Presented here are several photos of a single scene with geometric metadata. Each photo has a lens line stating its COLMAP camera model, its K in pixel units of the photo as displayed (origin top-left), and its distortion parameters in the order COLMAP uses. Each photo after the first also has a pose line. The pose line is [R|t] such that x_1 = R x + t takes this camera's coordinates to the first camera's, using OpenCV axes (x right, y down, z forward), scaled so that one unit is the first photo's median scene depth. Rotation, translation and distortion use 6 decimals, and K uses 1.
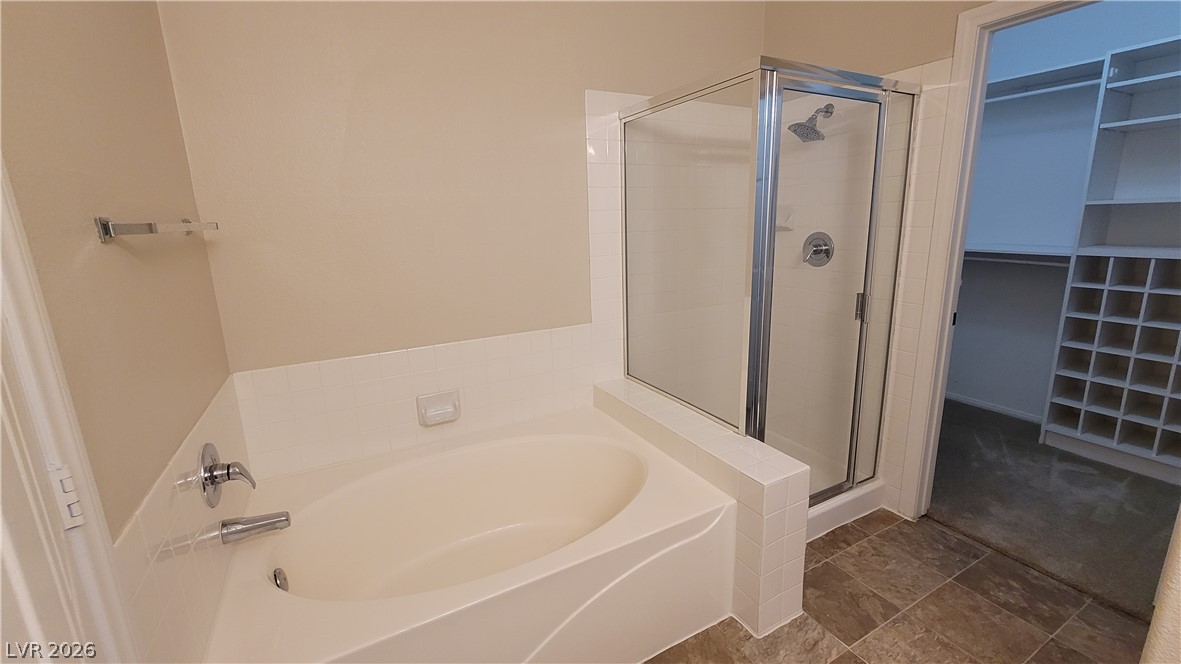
lens RADIAL K [[483.2, 0, 589.7], [0, 483.2, 322.2], [0, 0, 1]] dist [-0.003058, 0.000208]
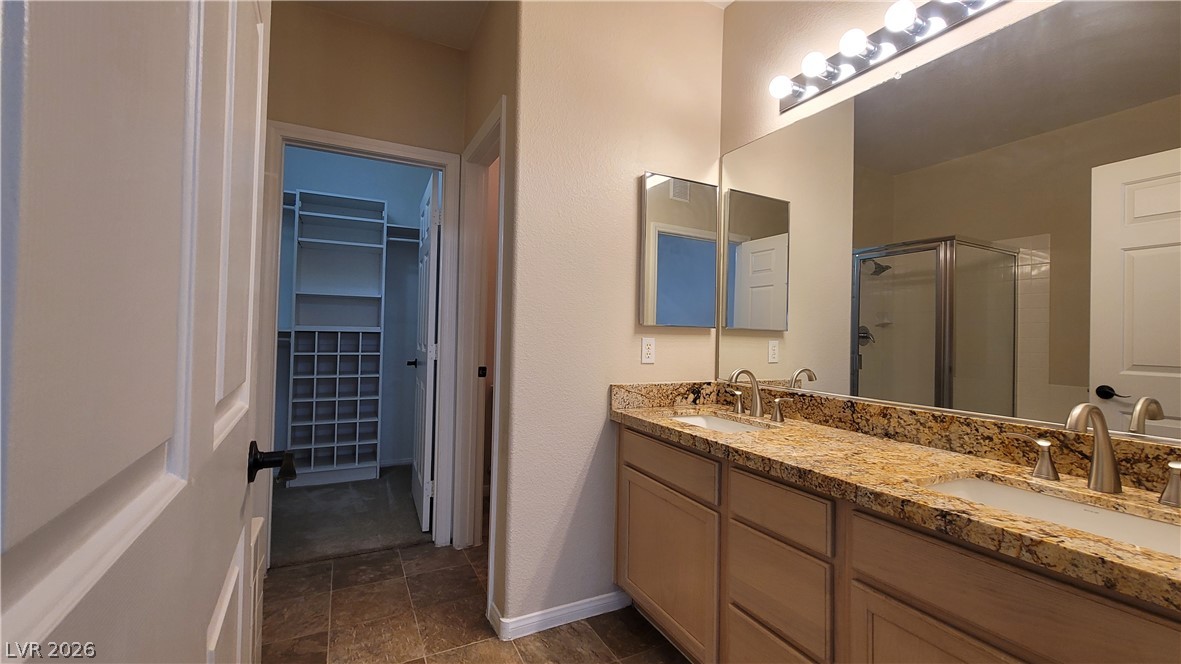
lens RADIAL K [[483.2, 0, 590.2], [0, 483.2, 329.3], [0, 0, 1]] dist [-0.003058, 0.000208]
pose [[0.013235, 0.044669, 0.998914, -0.376460], [0.183084, 0.982005, -0.046339, 0.081725], [-0.983008, 0.183499, 0.004819, 0.254051]]
